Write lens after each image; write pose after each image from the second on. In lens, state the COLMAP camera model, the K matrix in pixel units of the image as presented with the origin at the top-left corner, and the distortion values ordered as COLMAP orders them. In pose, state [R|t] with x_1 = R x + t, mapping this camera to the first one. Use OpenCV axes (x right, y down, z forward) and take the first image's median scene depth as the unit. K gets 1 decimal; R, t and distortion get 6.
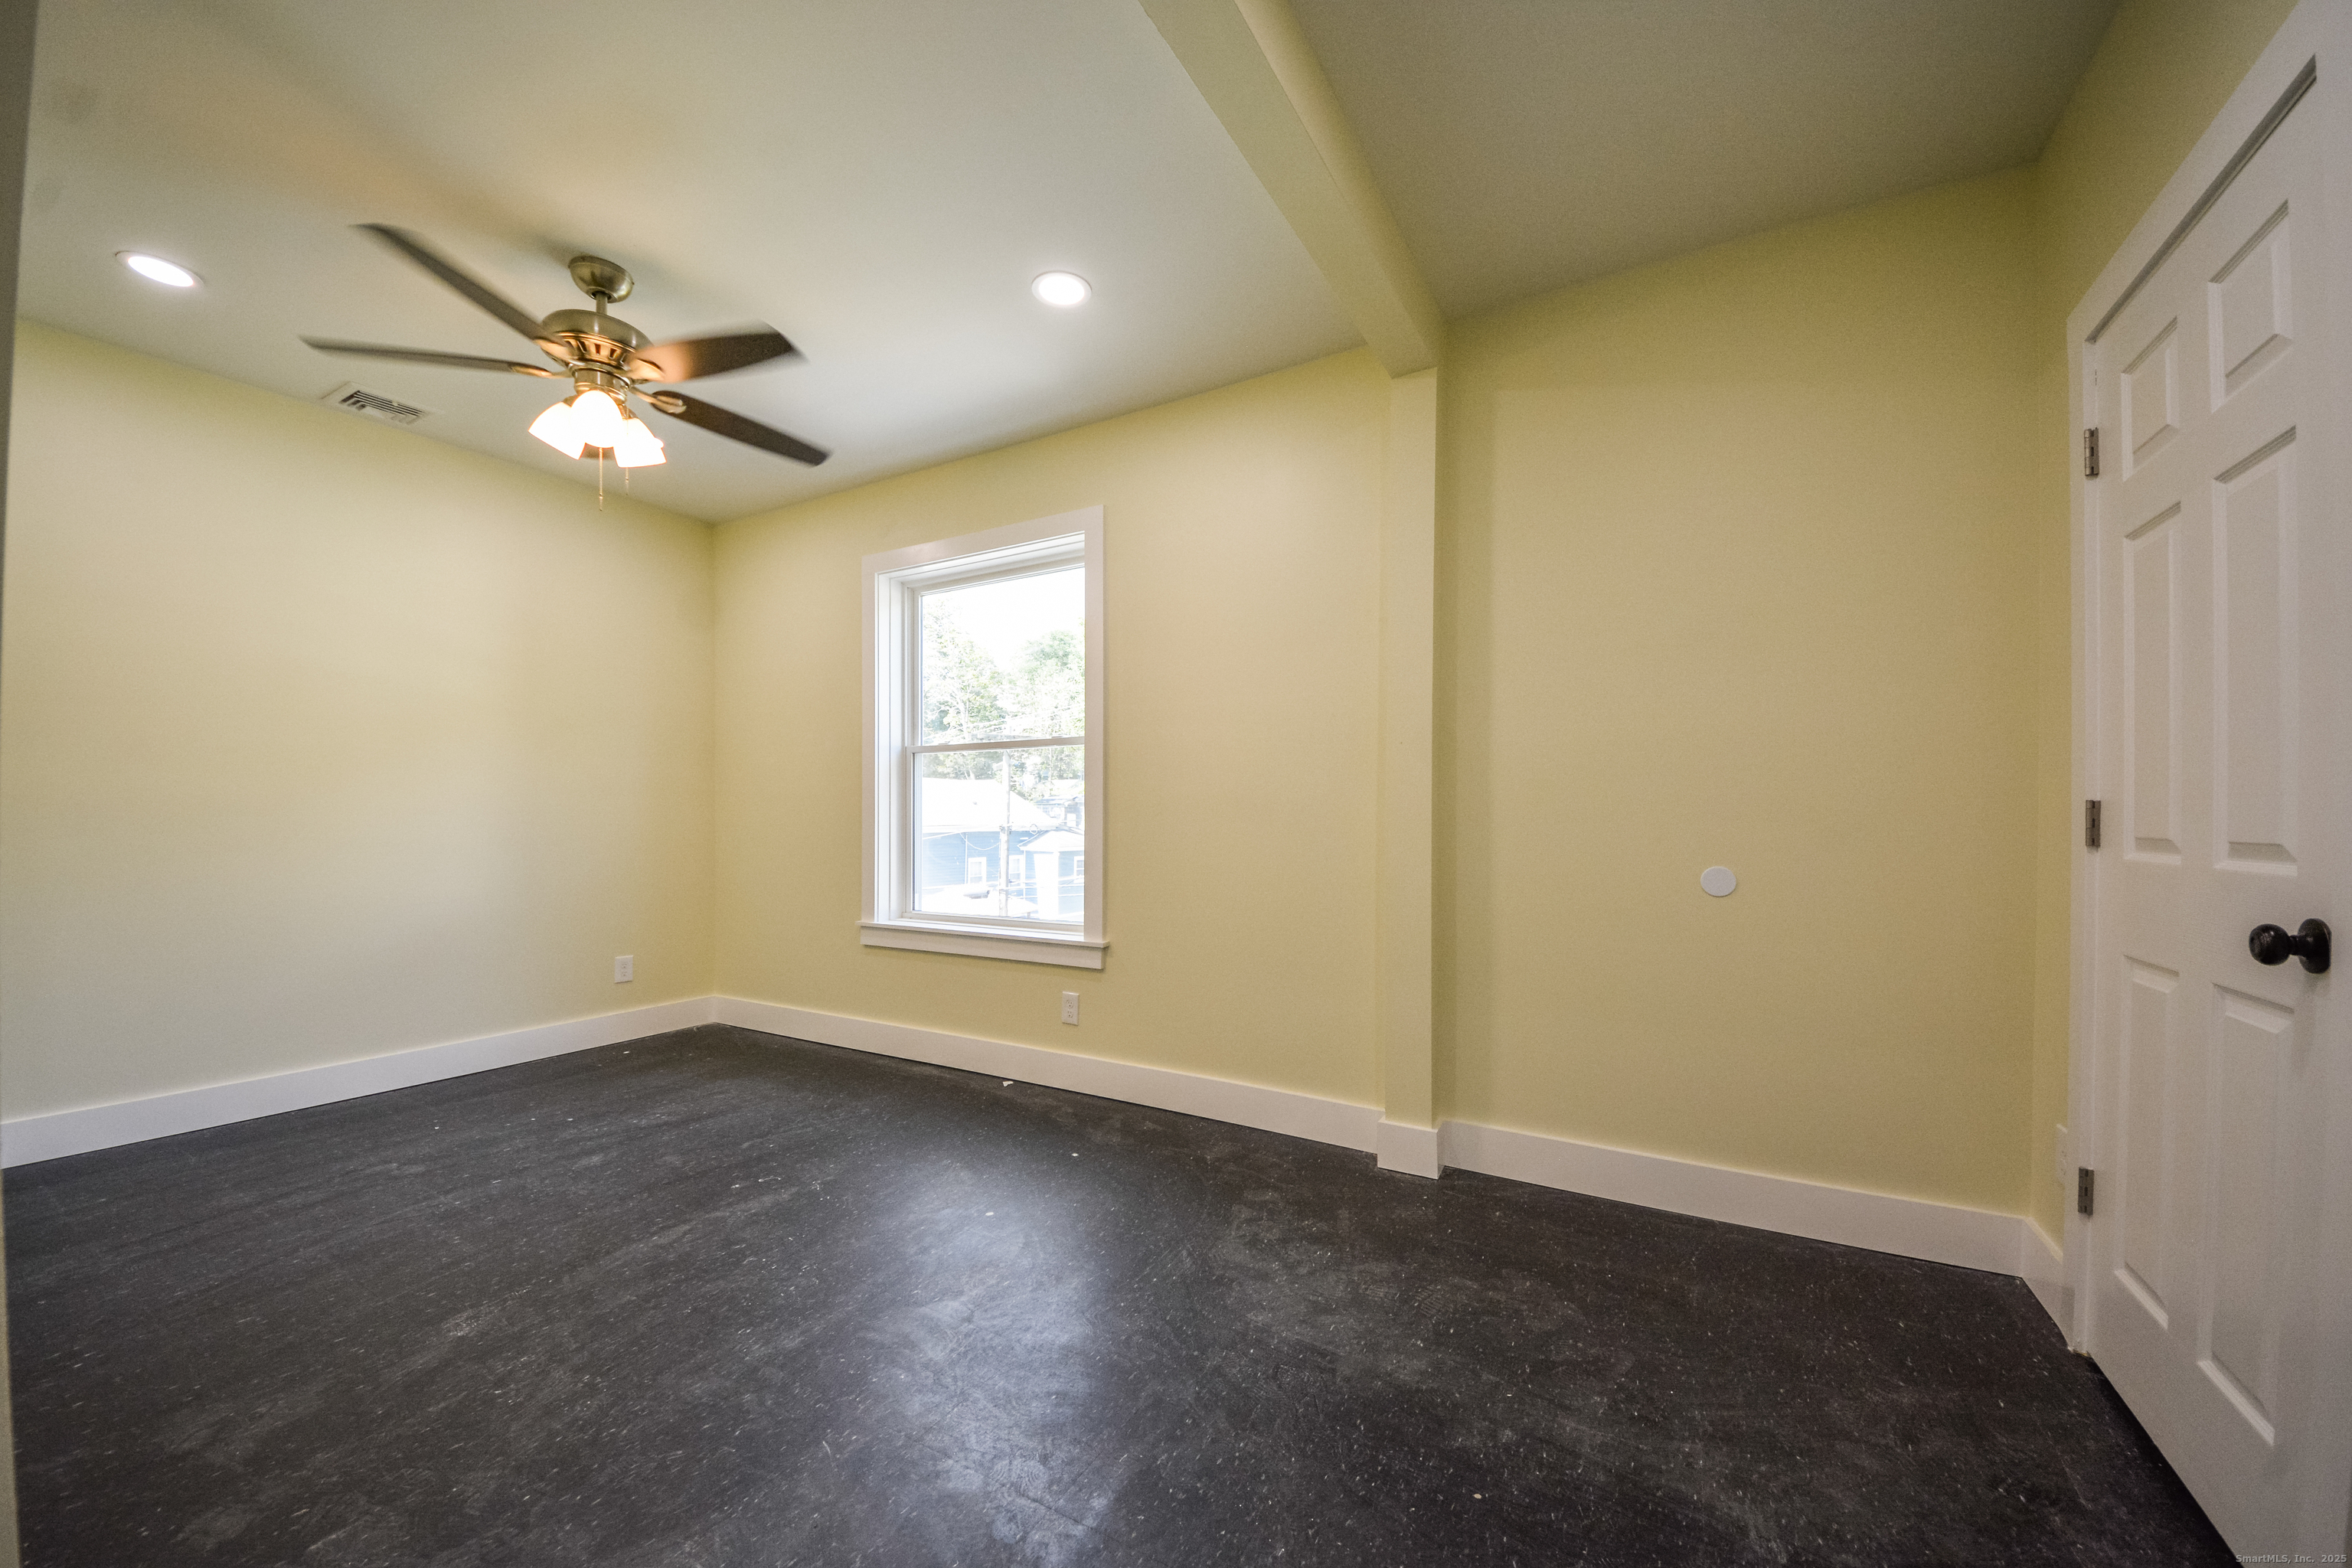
lens RADIAL K [[868.9, 0, 1187.9], [0, 868.9, 824.8], [0, 0, 1]] dist [0.014008, -0.013146]
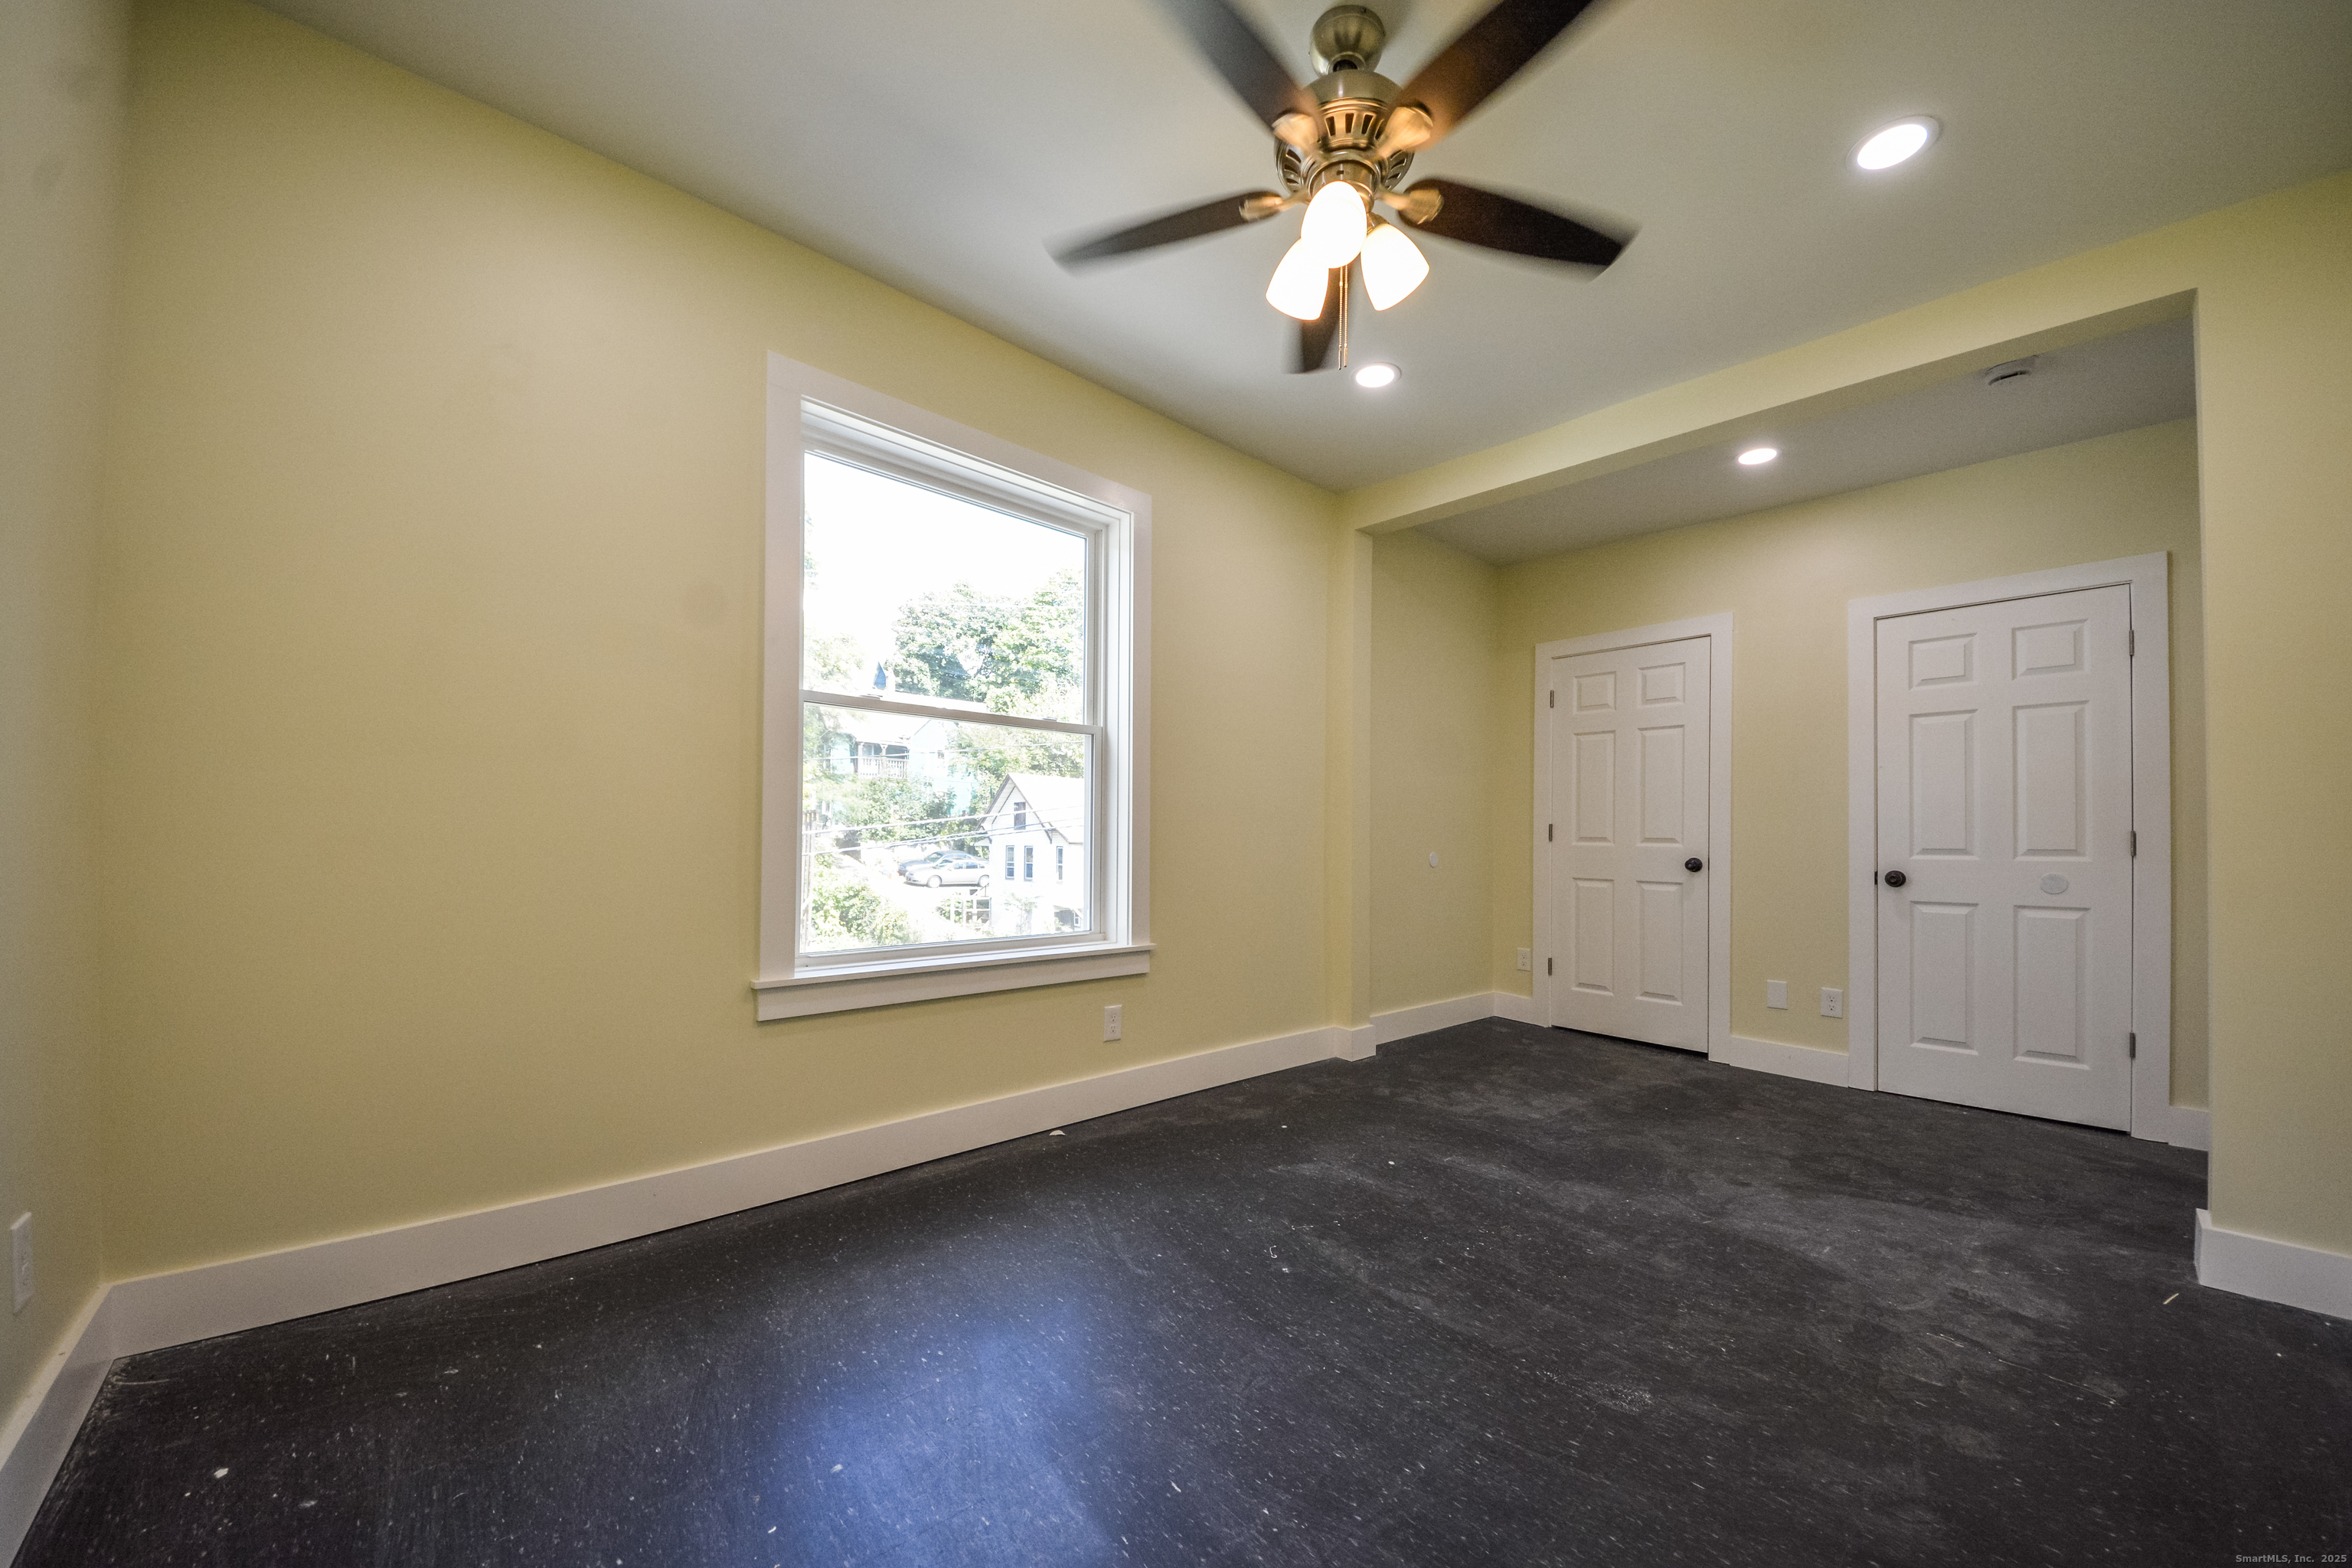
lens RADIAL K [[869.6, 0, 1178.1], [0, 869.6, 851.9], [0, 0, 1]] dist [0.036682, -0.032104]
pose [[0.297456, -0.003974, 0.954727, -1.391472], [-0.004104, 0.999977, 0.005441, 0.031371], [-0.954727, -0.005536, 0.297433, 0.913874]]
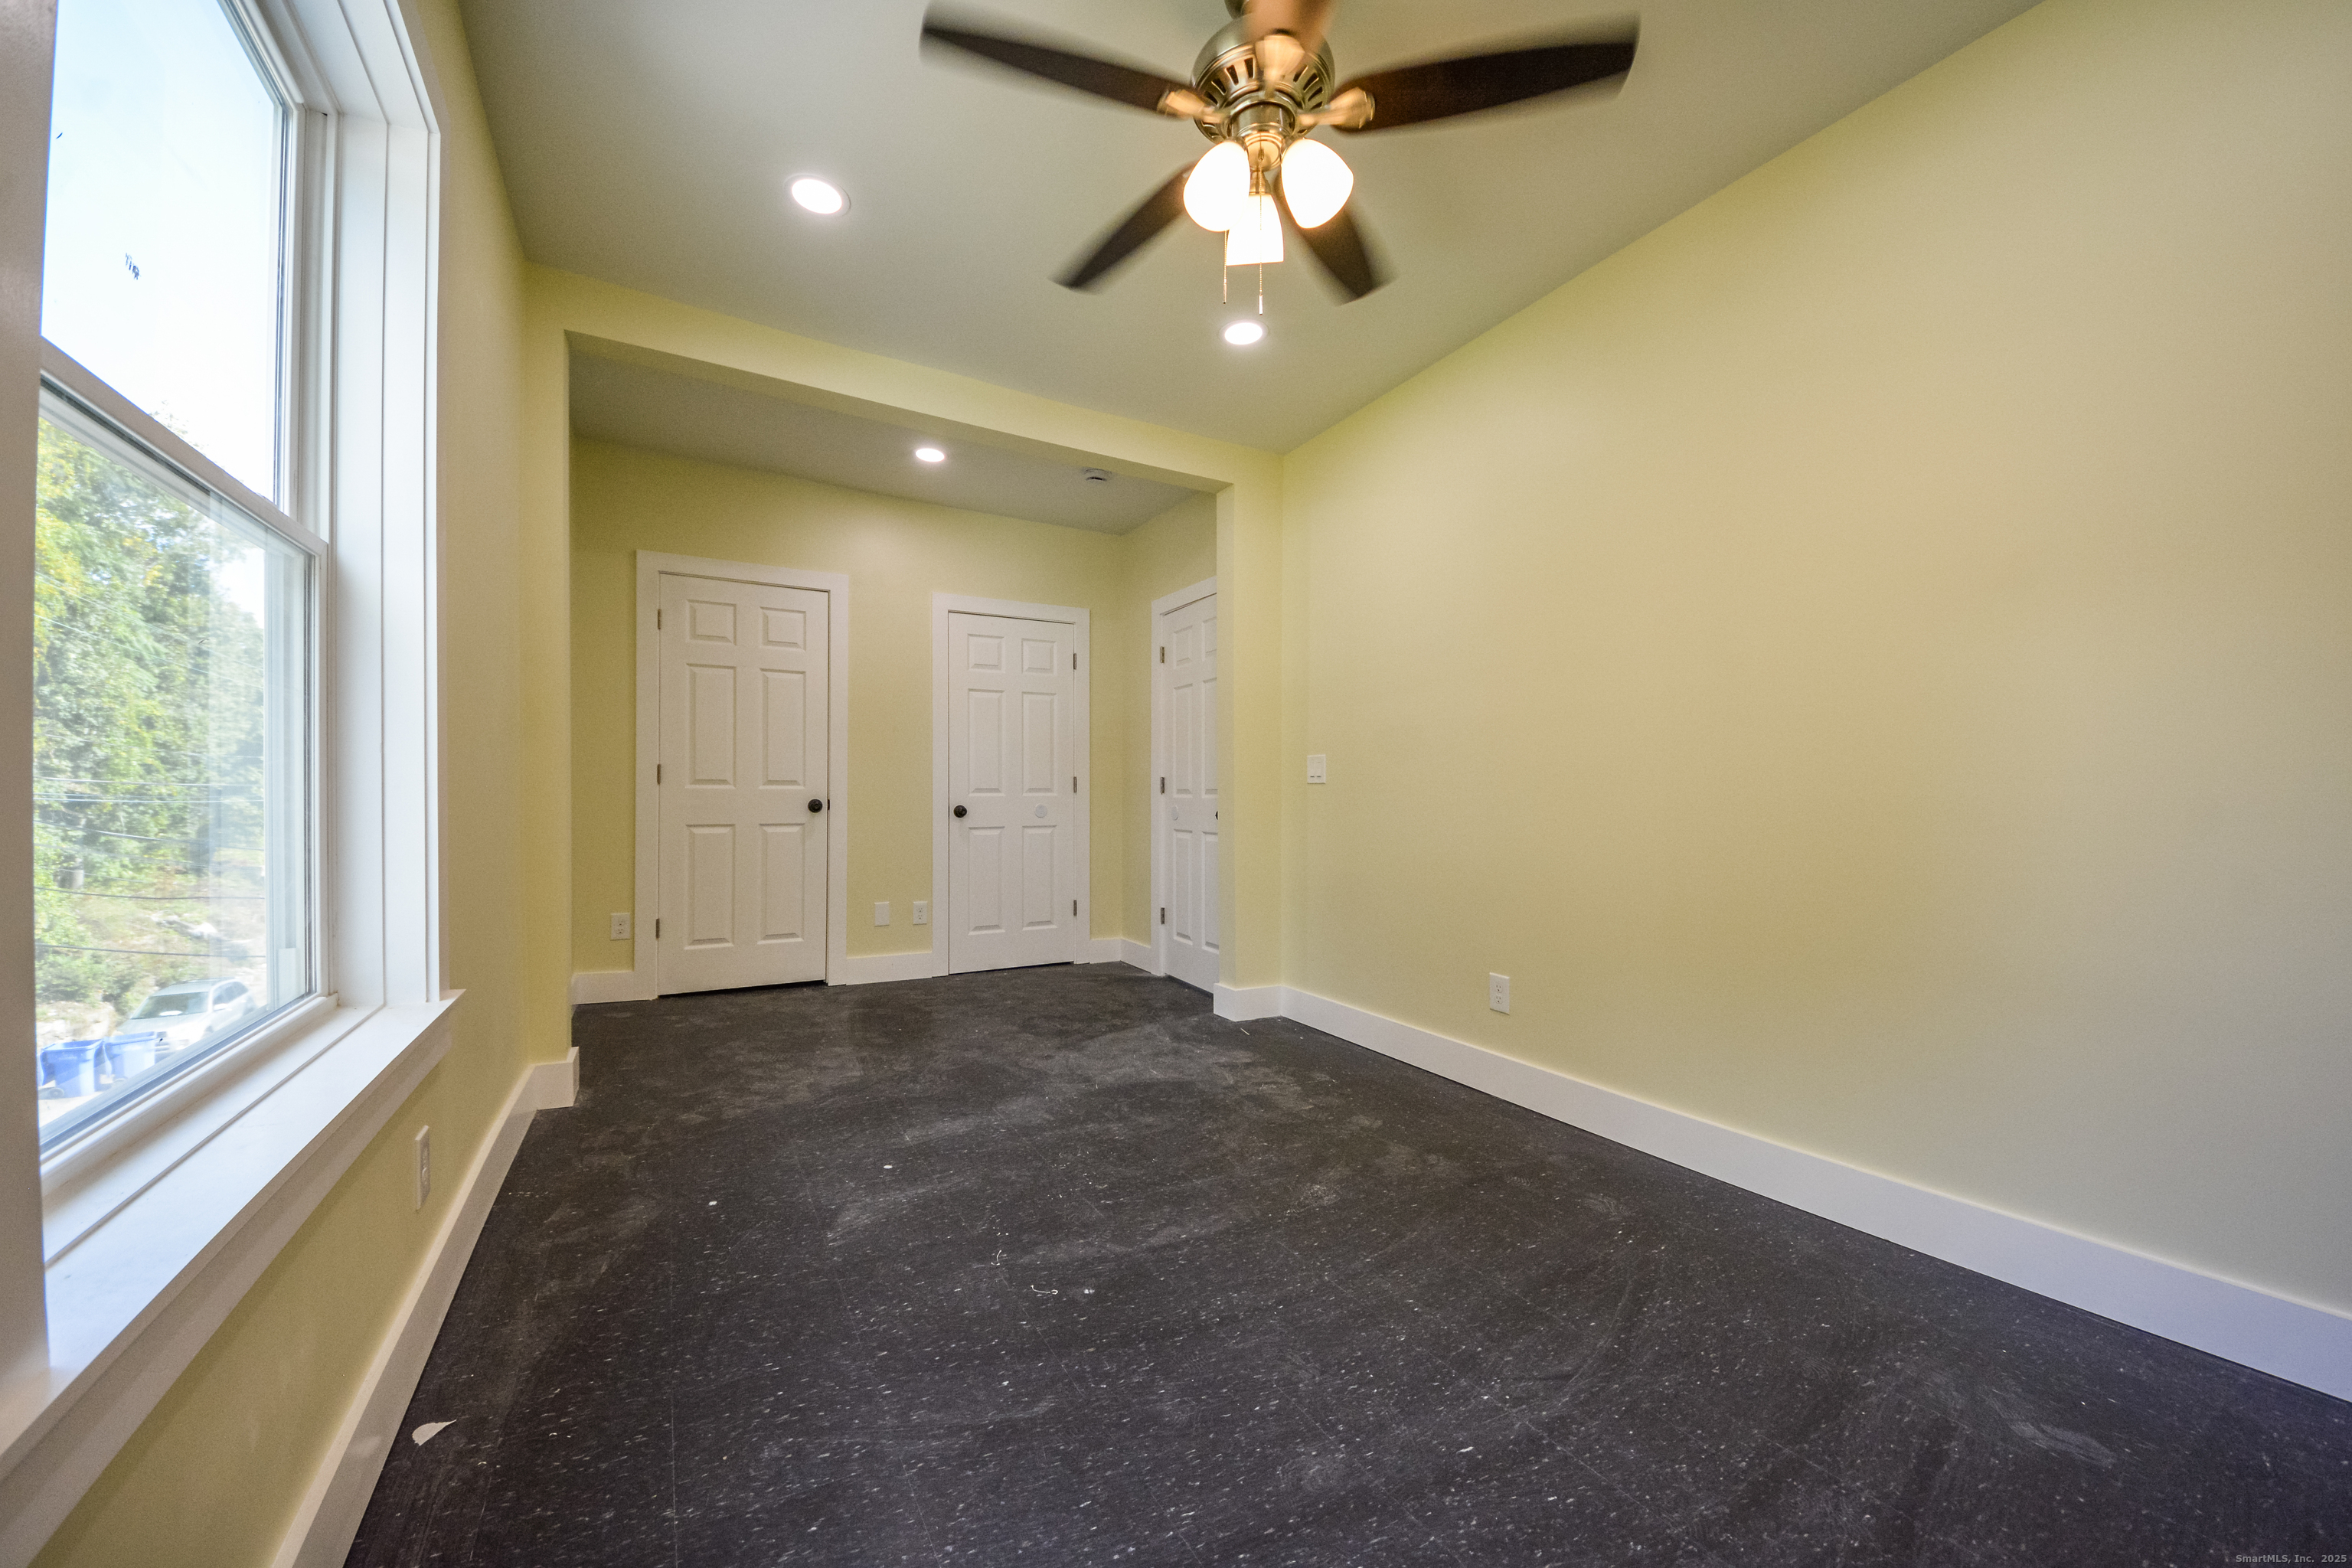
lens RADIAL K [[864.5, 0, 1145.3], [0, 864.5, 798.0], [0, 0, 1]] dist [0.075509, -0.031229]
pose [[-0.853407, -0.006219, 0.521208, -0.974901], [0.004425, 0.999806, 0.019174, 0.013930], [-0.521227, 0.018670, -0.853214, 1.662289]]
